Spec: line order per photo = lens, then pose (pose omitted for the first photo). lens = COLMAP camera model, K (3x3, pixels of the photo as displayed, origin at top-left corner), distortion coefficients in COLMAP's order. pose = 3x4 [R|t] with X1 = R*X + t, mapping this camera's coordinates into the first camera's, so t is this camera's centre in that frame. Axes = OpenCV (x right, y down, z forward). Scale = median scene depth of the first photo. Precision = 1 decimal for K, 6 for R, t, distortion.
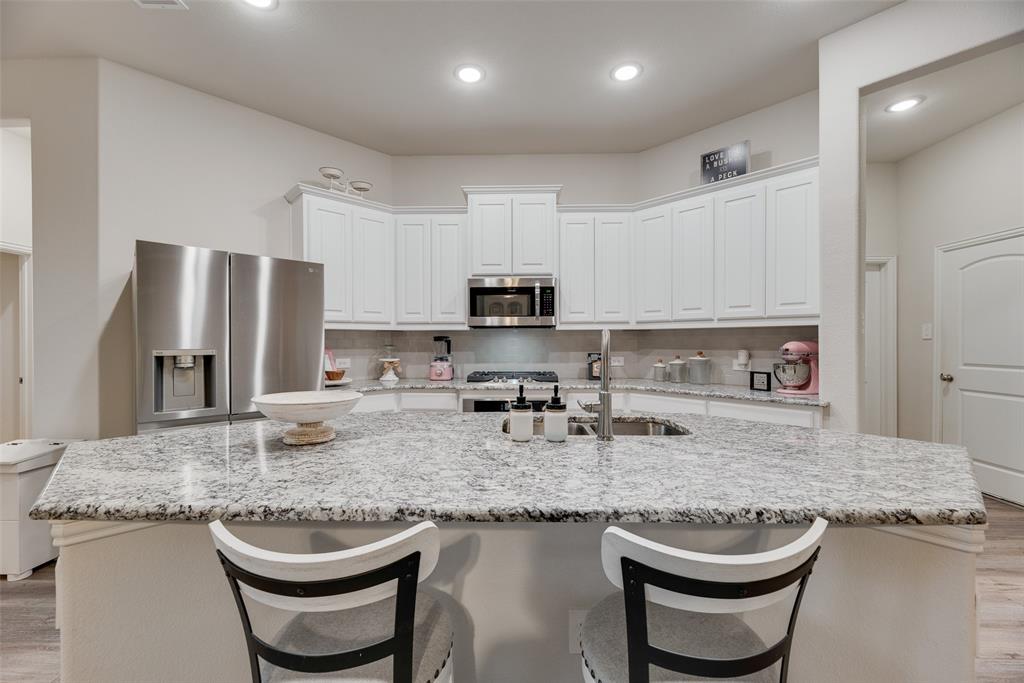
lens RADIAL K [[410.0, 0, 520.7], [0, 410.0, 341.7], [0, 0, 1]] dist [0.007062, -0.000196]
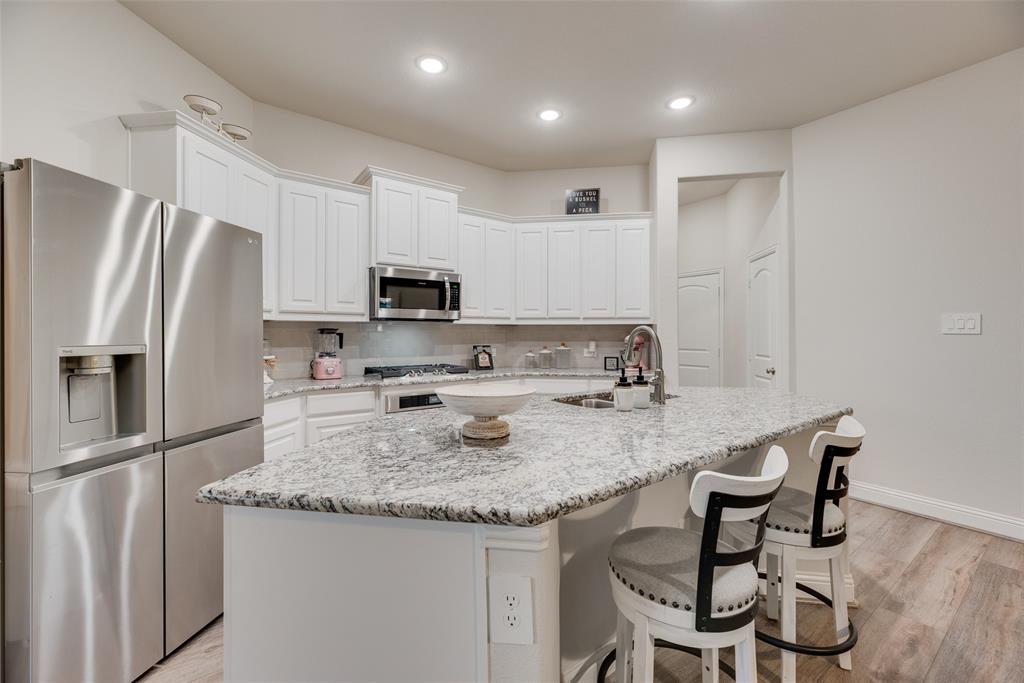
lens RADIAL K [[410.0, 0, 511.6], [0, 410.0, 333.5], [0, 0, 1]] dist [0.007062, -0.000196]
pose [[0.798109, 0.004240, 0.602499, -0.450762], [-0.001218, 0.999985, -0.005424, 0.002223], [-0.602512, 0.003595, 0.798101, 0.077323]]
